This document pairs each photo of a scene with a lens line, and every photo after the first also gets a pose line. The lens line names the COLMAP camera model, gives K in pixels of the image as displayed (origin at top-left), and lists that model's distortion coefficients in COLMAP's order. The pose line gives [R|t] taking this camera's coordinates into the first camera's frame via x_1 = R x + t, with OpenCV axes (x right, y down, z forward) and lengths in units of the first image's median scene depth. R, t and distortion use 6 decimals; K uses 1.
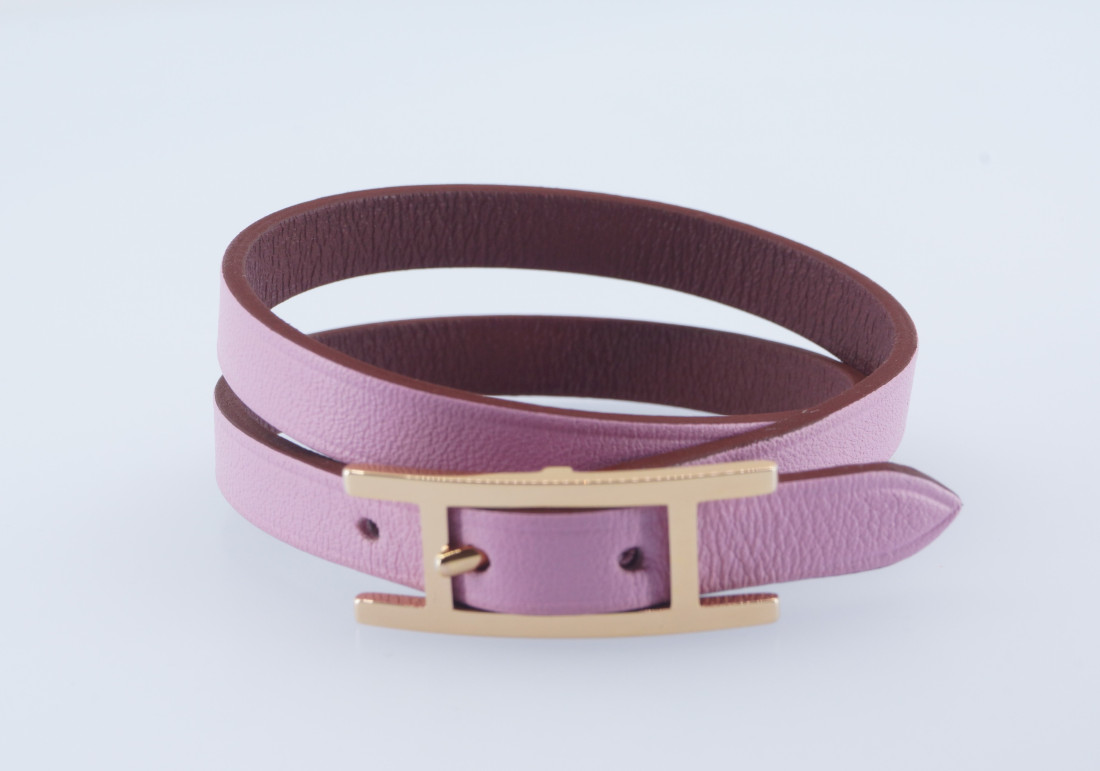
lens RADIAL K [[2457.7, 0, 554.2], [0, 2457.7, 385.2], [0, 0, 1]] dist [-0.029942, 0.000000]
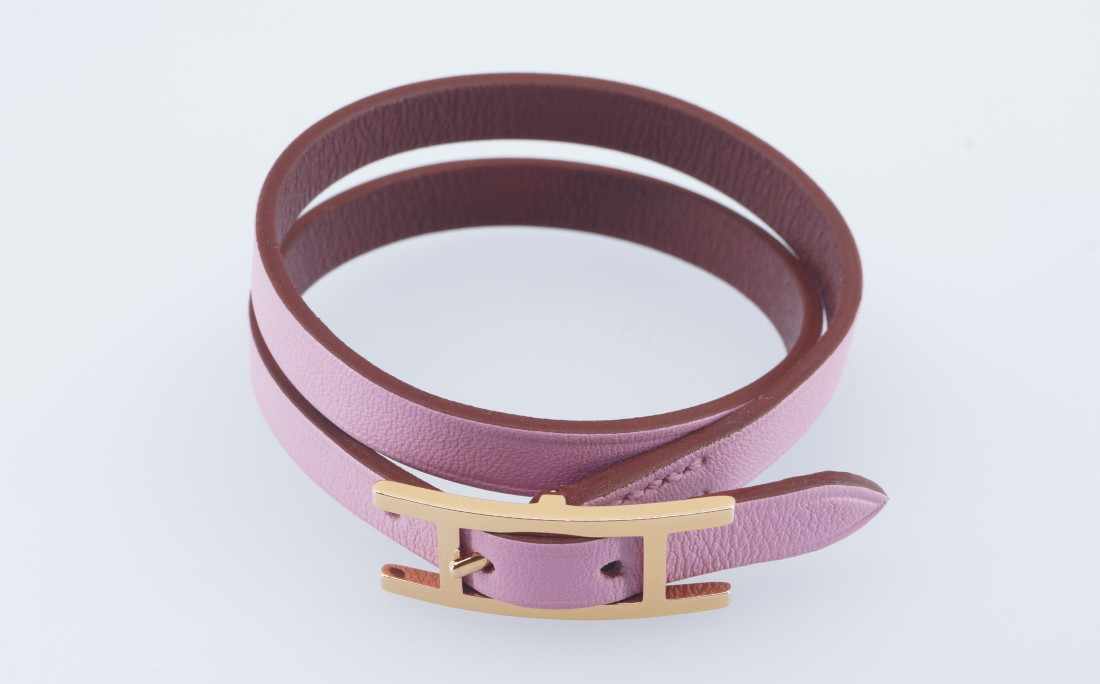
lens RADIAL K [[2431.8, 0, 545.8], [0, 2431.8, 342.2], [0, 0, 1]] dist [-0.009280, 0.000000]
pose [[0.999551, 0.015533, 0.025633, -0.031990], [-0.023956, 0.927998, 0.371815, -0.458364], [-0.018012, -0.372262, 0.927953, -0.067077]]
